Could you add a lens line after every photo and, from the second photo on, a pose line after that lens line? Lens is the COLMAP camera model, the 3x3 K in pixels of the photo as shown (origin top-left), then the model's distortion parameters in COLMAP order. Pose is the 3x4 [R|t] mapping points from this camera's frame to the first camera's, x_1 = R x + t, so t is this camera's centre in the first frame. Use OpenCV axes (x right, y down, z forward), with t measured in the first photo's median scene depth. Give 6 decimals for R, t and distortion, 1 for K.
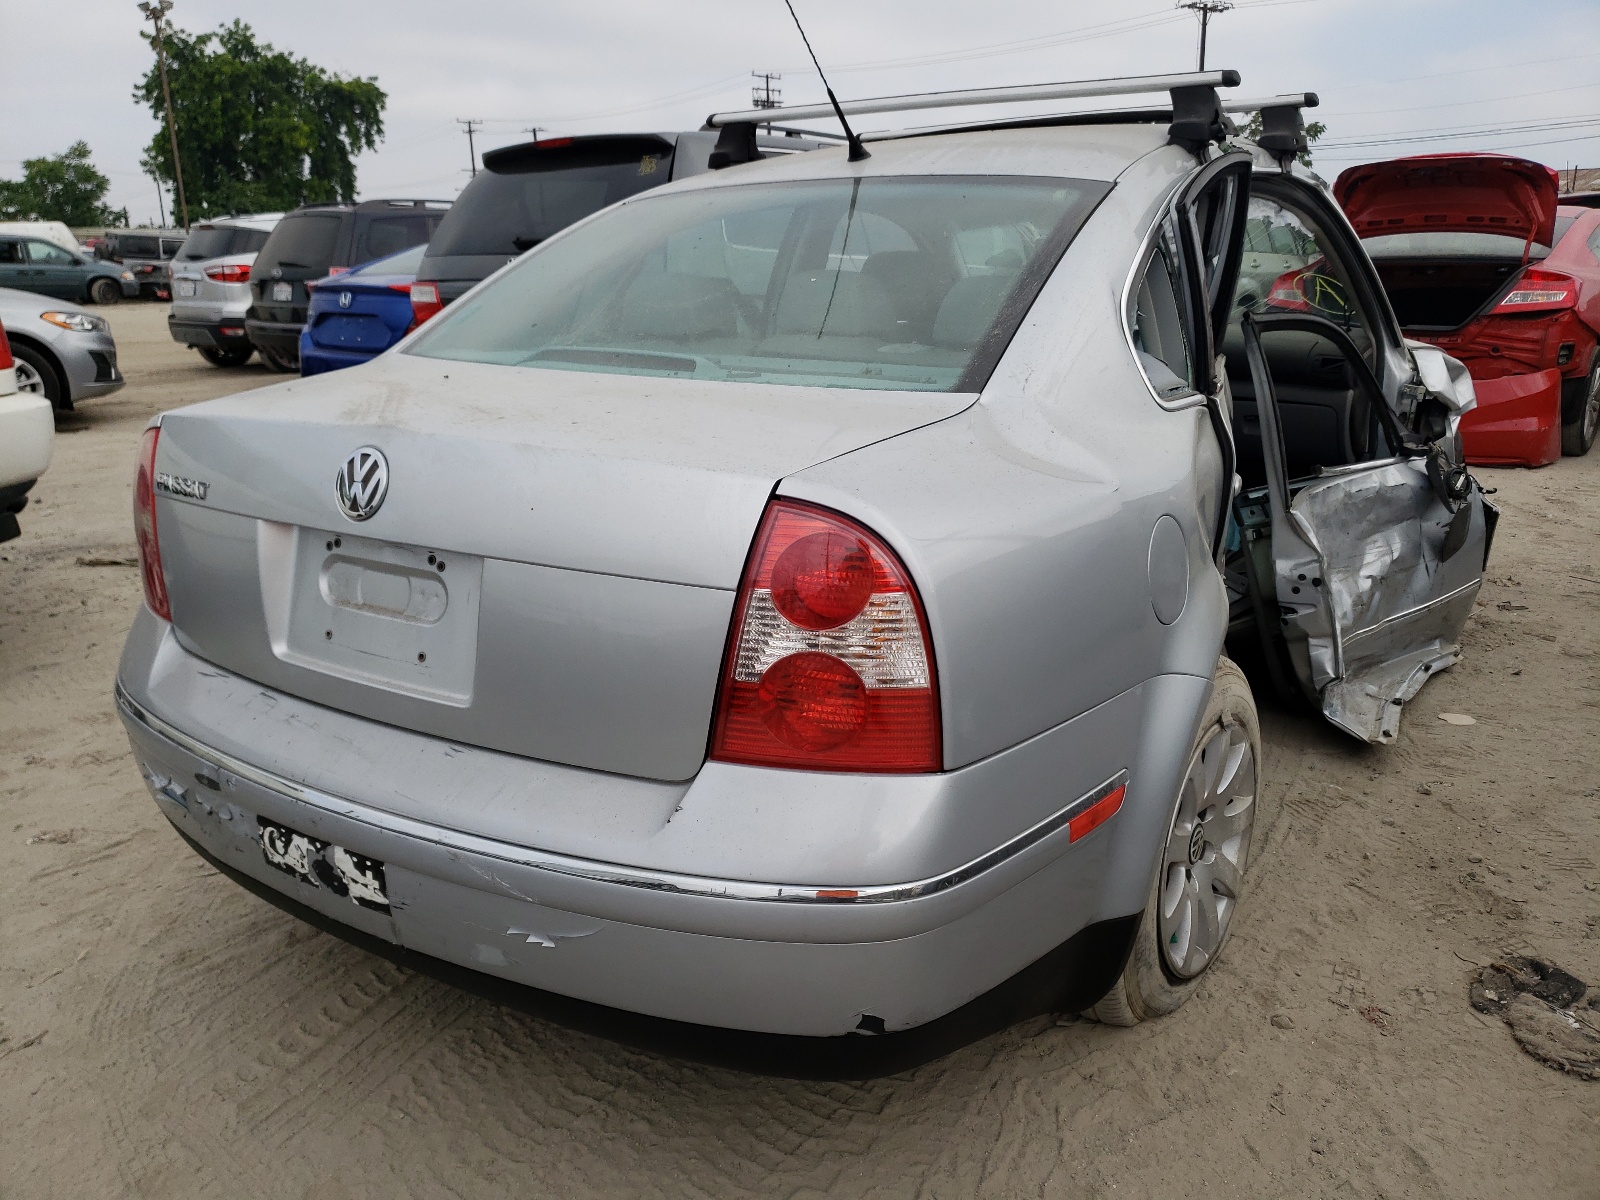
lens RADIAL K [[1192.1, 0, 831.5], [0, 1192.1, 598.7], [0, 0, 1]] dist [0.006876, 0.005766]
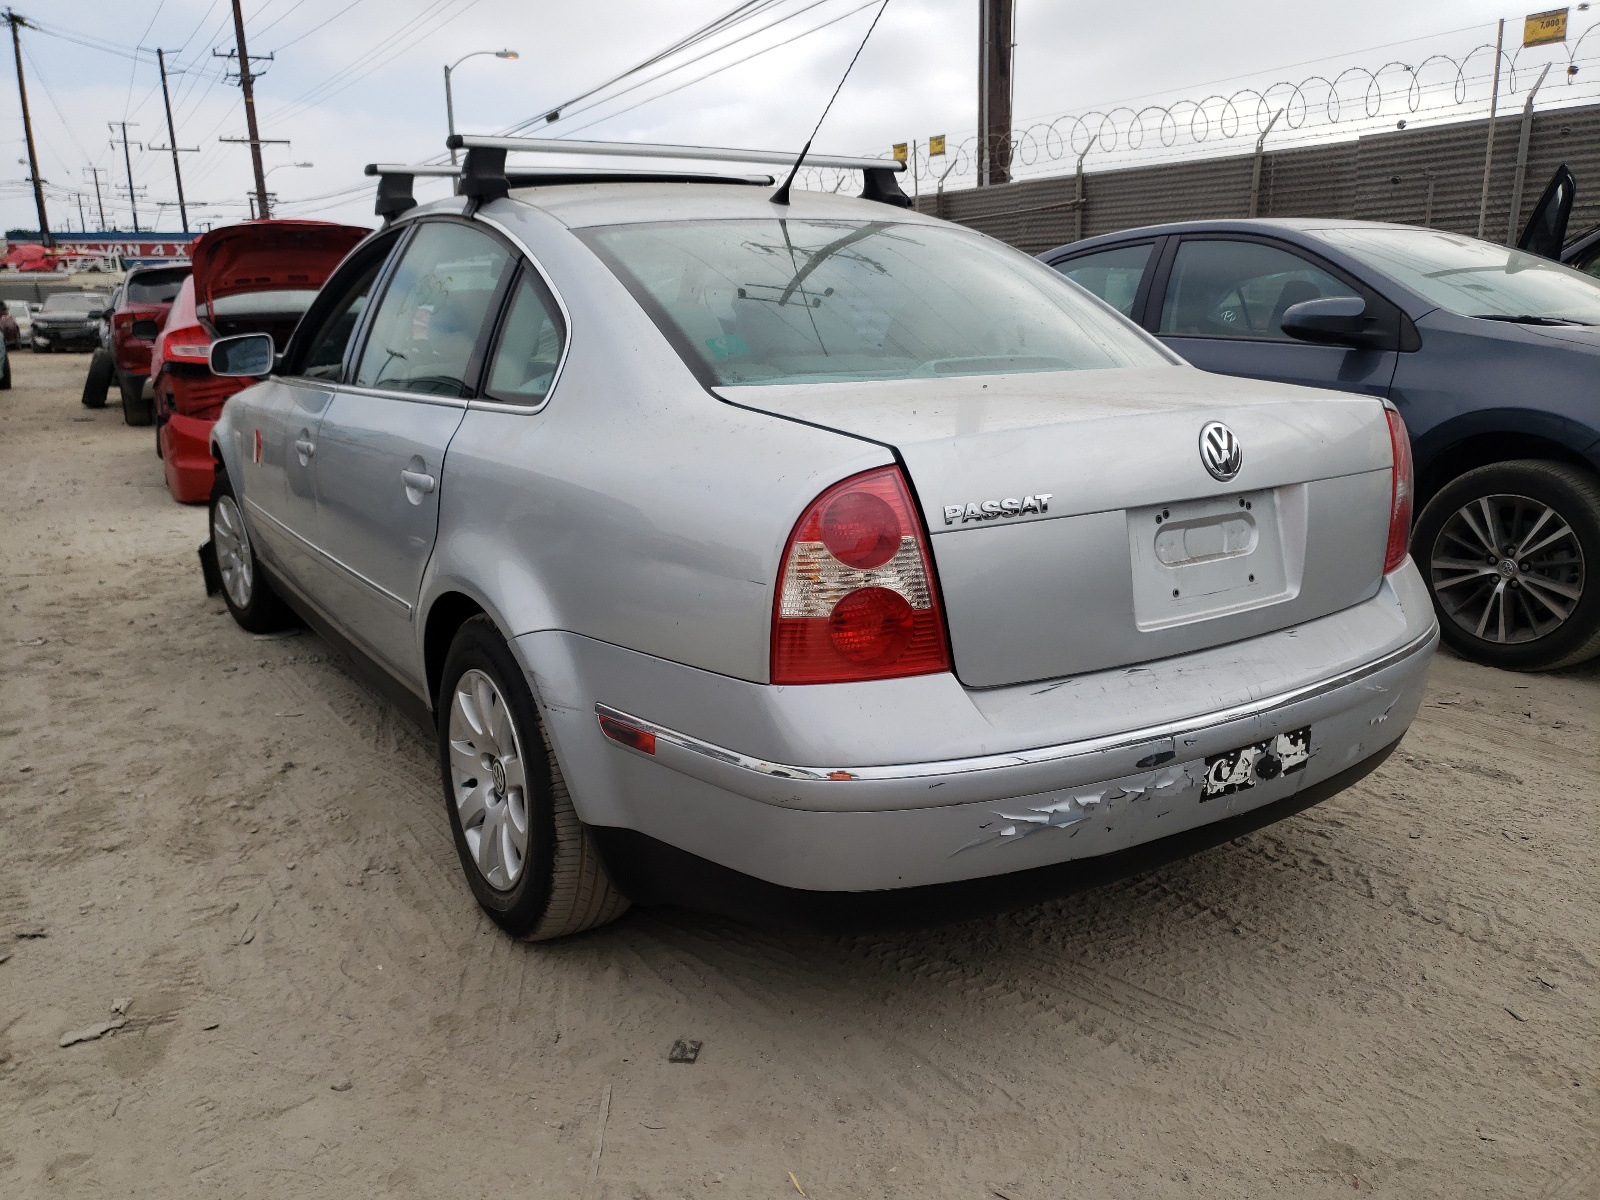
lens RADIAL K [[1192.1, 0, 831.5], [0, 1192.1, 598.7], [0, 0, 1]] dist [0.006876, 0.005766]
pose [[0.428614, -0.215116, 0.877505, -1.626666], [0.260463, 0.959427, 0.107976, -0.182135], [-0.865129, 0.182278, 0.467254, 0.766316]]
